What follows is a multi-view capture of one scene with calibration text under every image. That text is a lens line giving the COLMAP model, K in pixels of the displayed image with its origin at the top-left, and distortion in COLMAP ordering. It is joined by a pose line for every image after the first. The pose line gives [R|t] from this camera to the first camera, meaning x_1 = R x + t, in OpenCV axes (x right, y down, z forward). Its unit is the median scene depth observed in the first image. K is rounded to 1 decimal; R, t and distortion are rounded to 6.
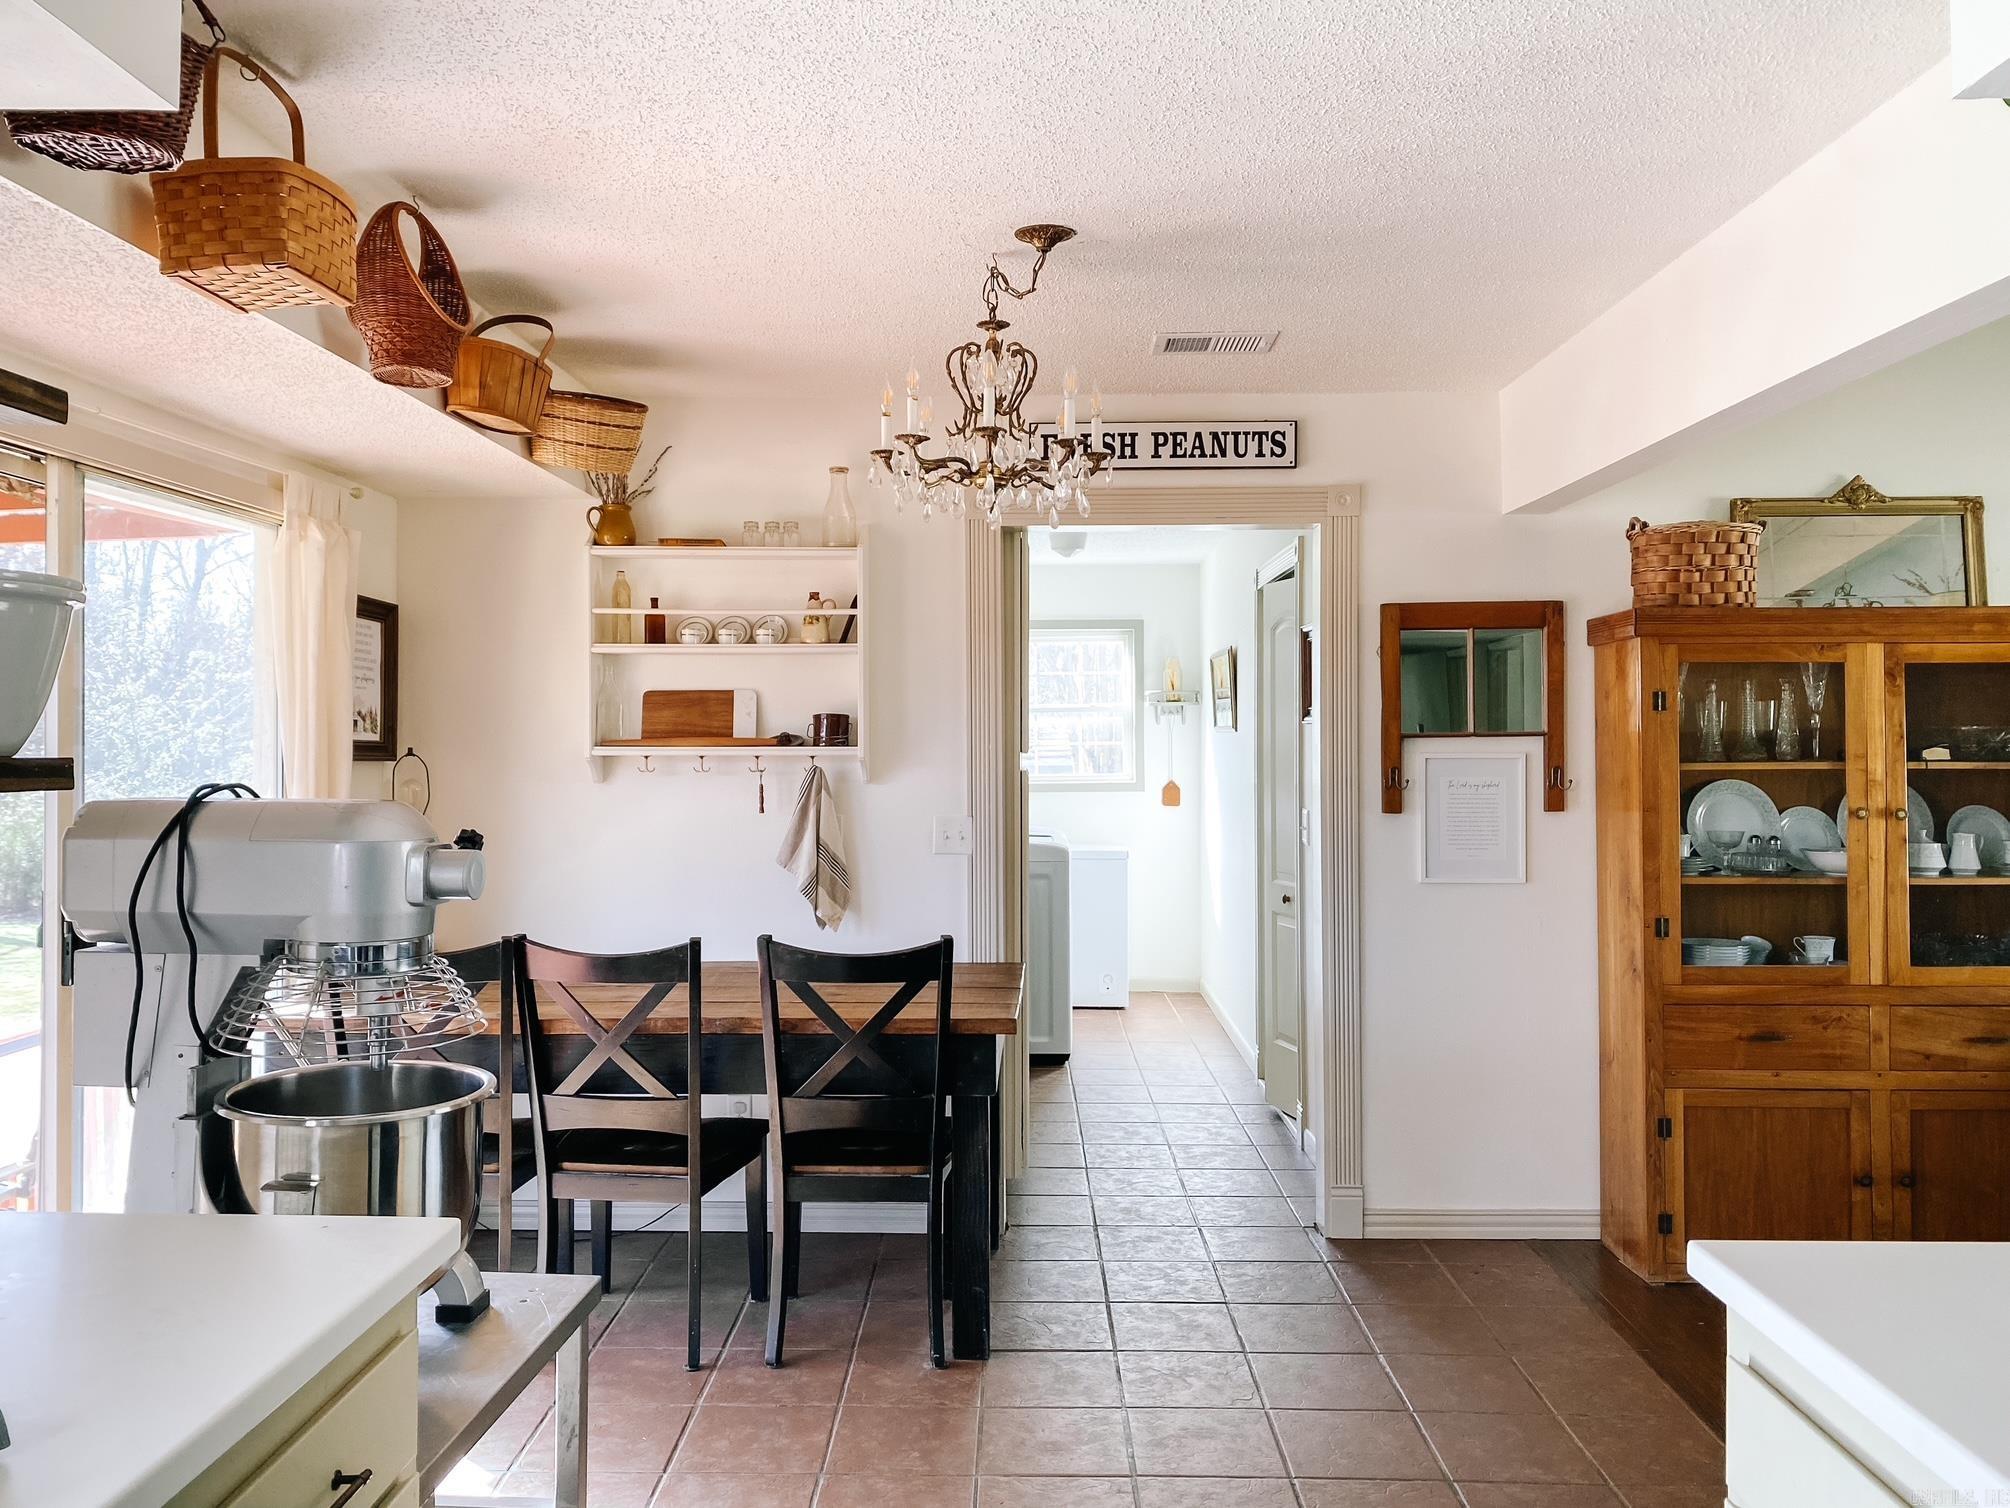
lens RADIAL K [[1533.0, 0, 1002.2], [0, 1533.0, 747.4], [0, 0, 1]] dist [0.010590, 0.011681]
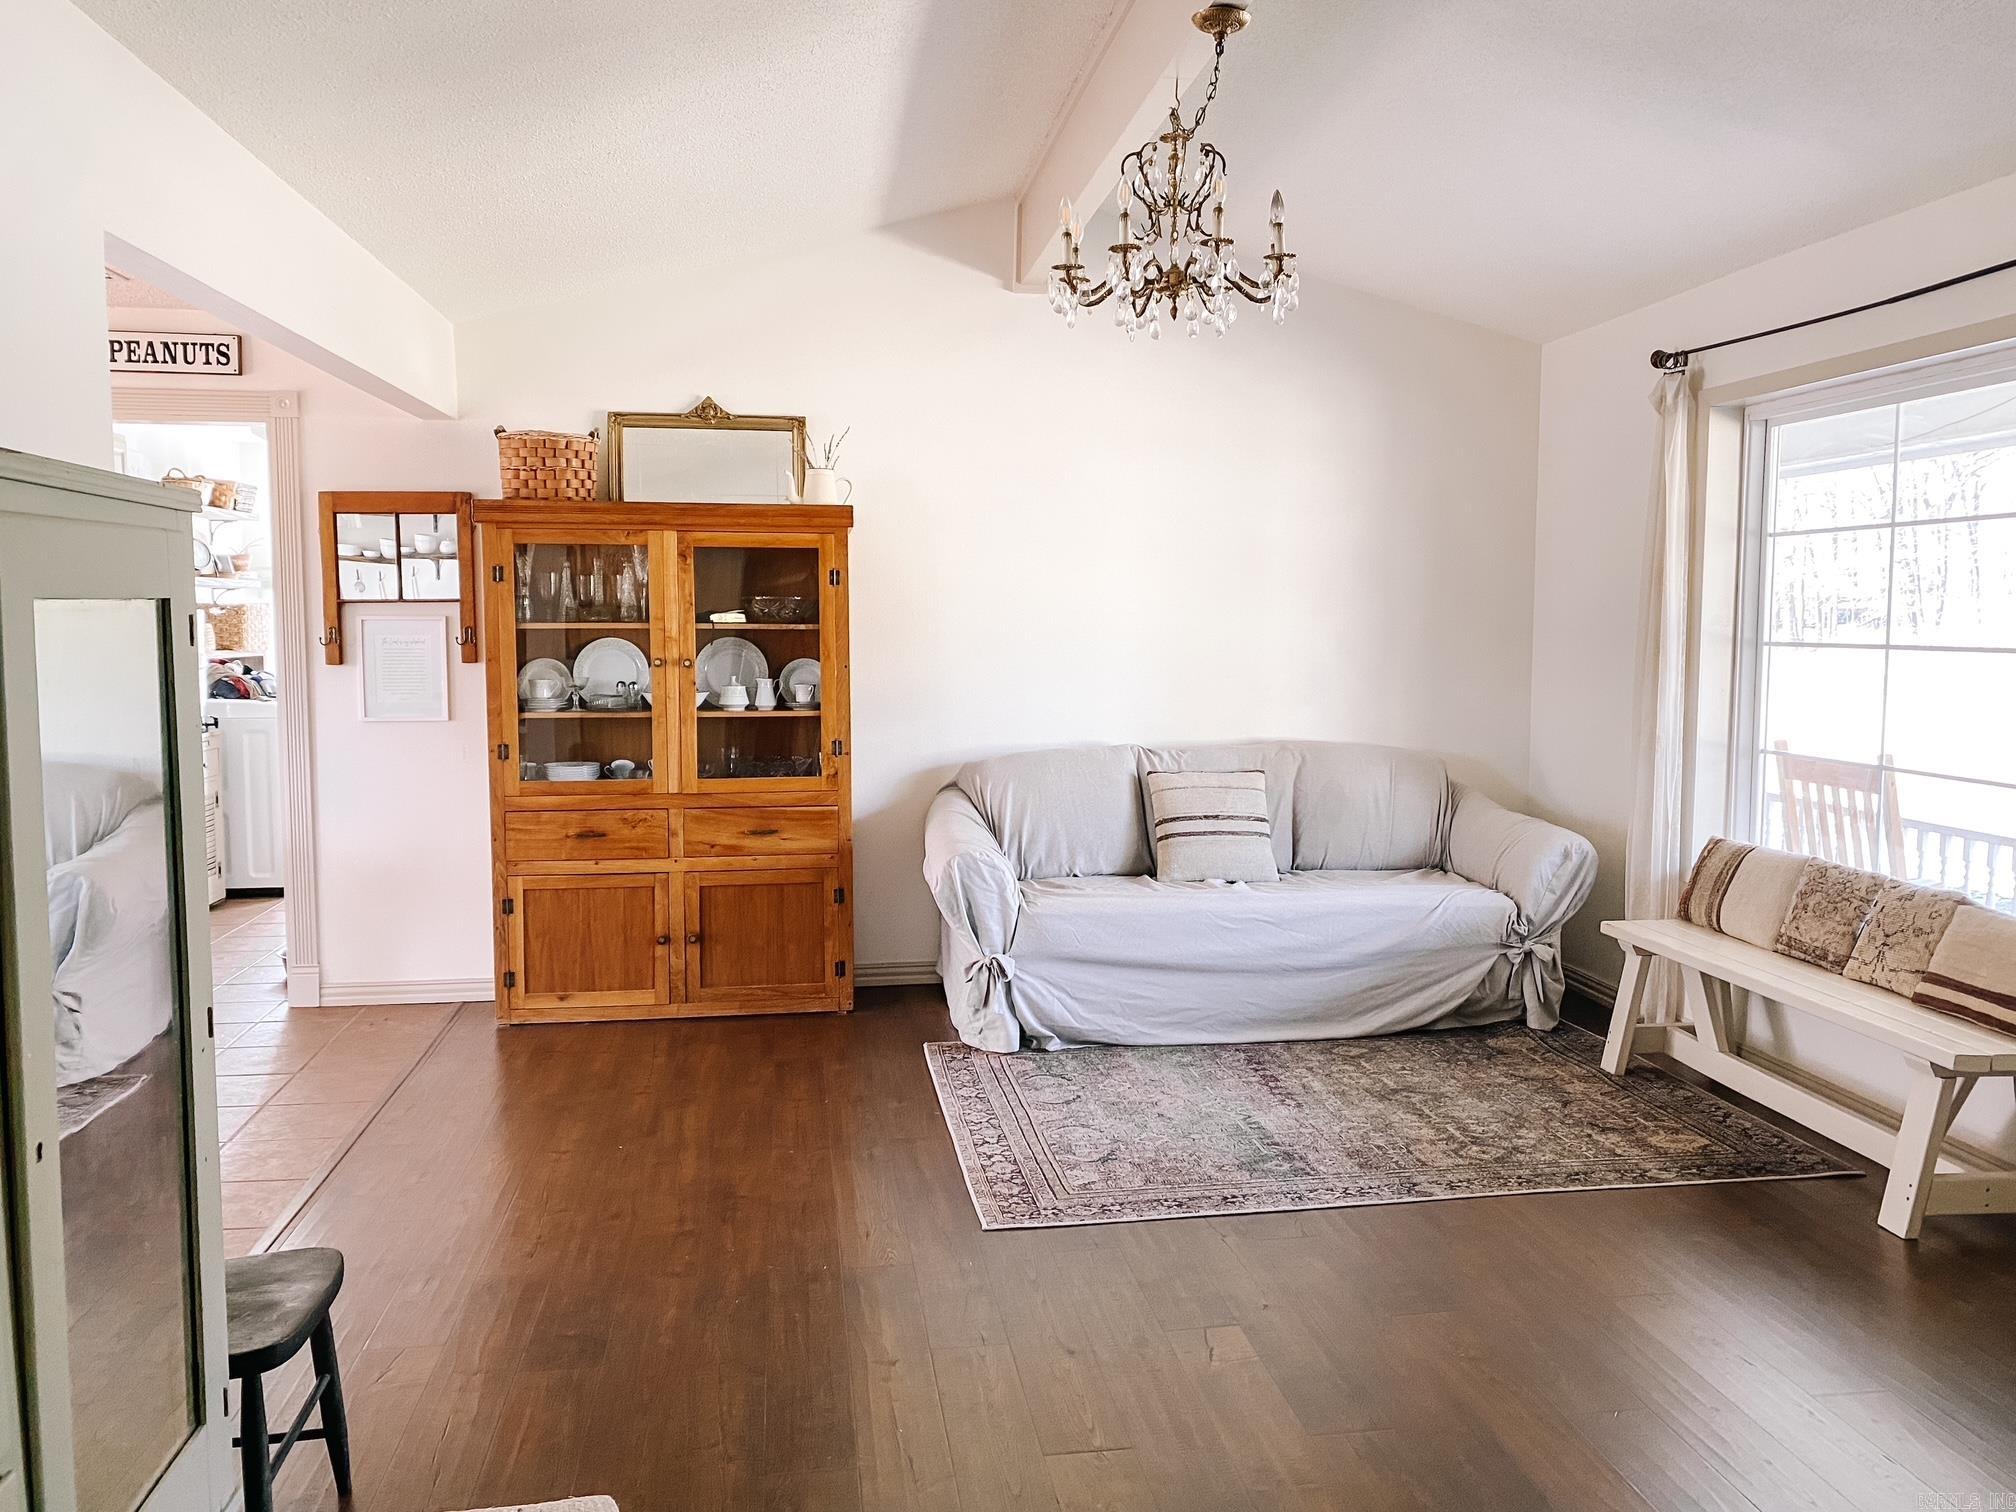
lens RADIAL K [[1537.6, 0, 1010.3], [0, 1537.6, 752.8], [0, 0, 1]] dist [0.010590, 0.011681]
pose [[0.986096, -0.011456, 0.165780, 0.612664], [-0.002125, 0.996670, 0.081517, 0.011997], [-0.166162, -0.080736, 0.982788, -0.320847]]
